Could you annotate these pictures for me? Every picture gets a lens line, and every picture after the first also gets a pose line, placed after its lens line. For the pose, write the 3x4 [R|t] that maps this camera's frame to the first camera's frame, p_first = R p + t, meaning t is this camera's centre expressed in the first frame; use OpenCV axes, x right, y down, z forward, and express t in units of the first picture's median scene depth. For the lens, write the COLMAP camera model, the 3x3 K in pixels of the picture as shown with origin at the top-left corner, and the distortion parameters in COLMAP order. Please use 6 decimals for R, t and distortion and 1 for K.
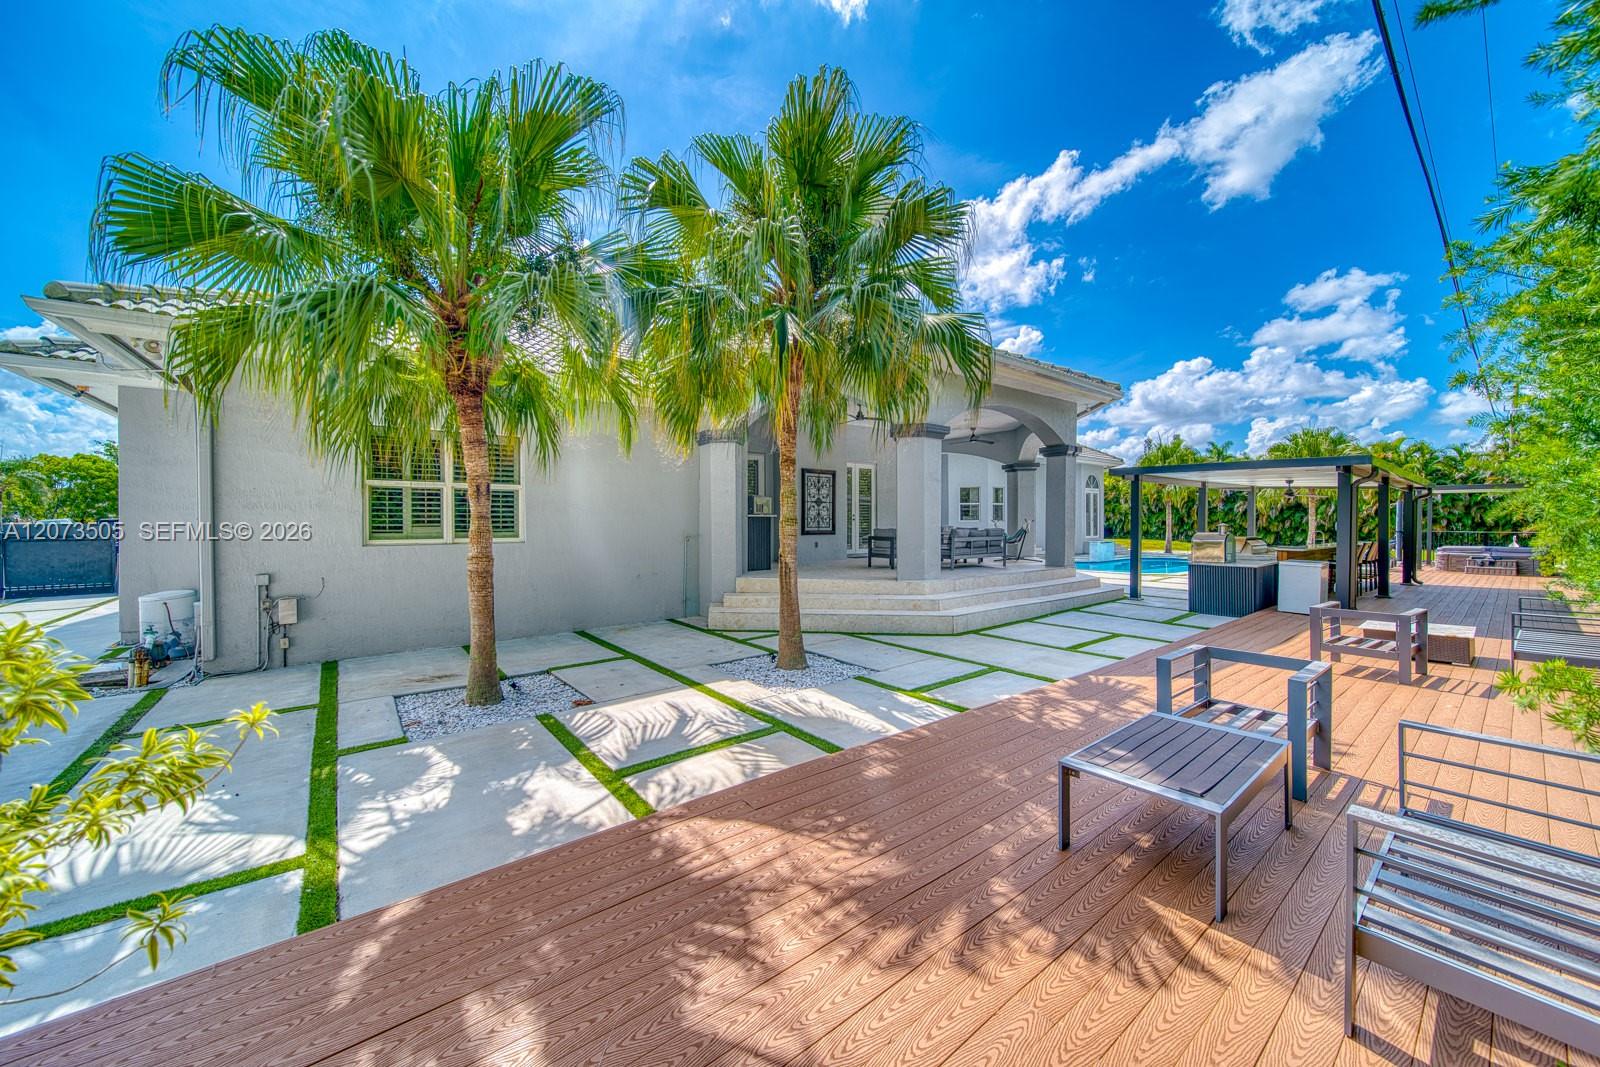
lens RADIAL K [[570.1, 0, 795.5], [0, 570.1, 524.2], [0, 0, 1]] dist [-0.001657, 0.000572]
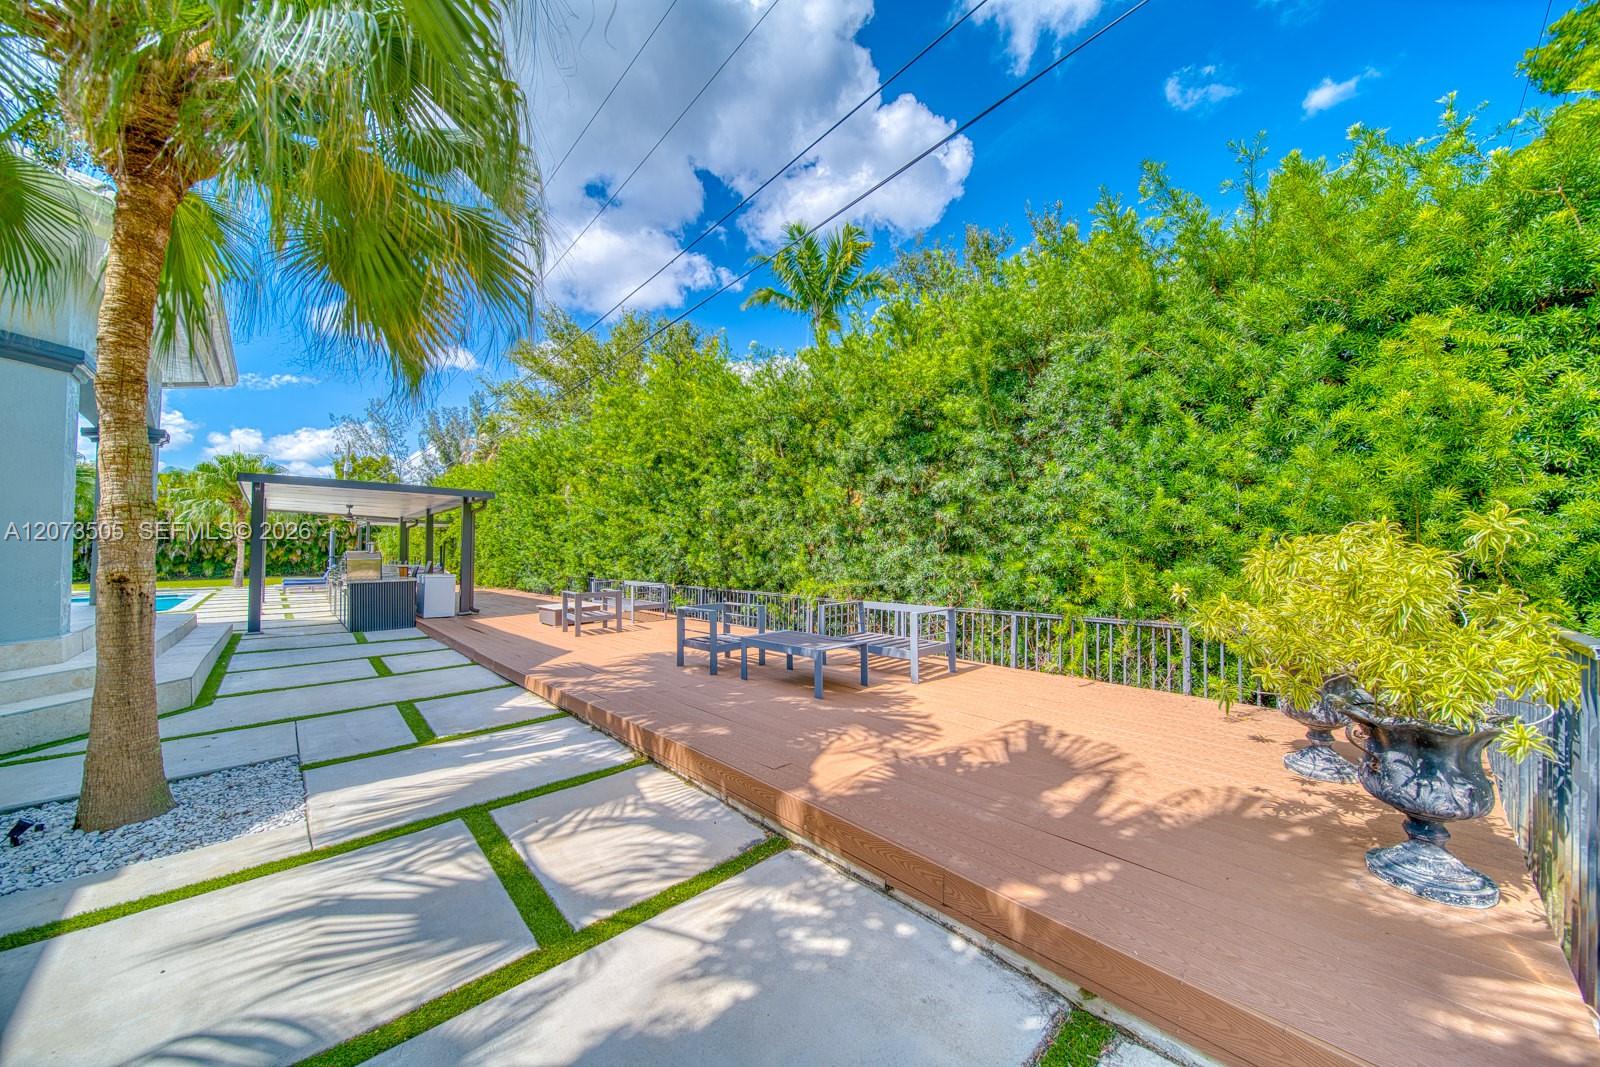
lens RADIAL K [[570.1, 0, 804.6], [0, 570.1, 537.6], [0, 0, 1]] dist [-0.001657, 0.000572]
pose [[-0.099098, 0.023976, 0.994789, -0.916049], [0.012963, 0.999656, -0.022802, 0.060584], [-0.994993, 0.010636, -0.099375, 0.822182]]
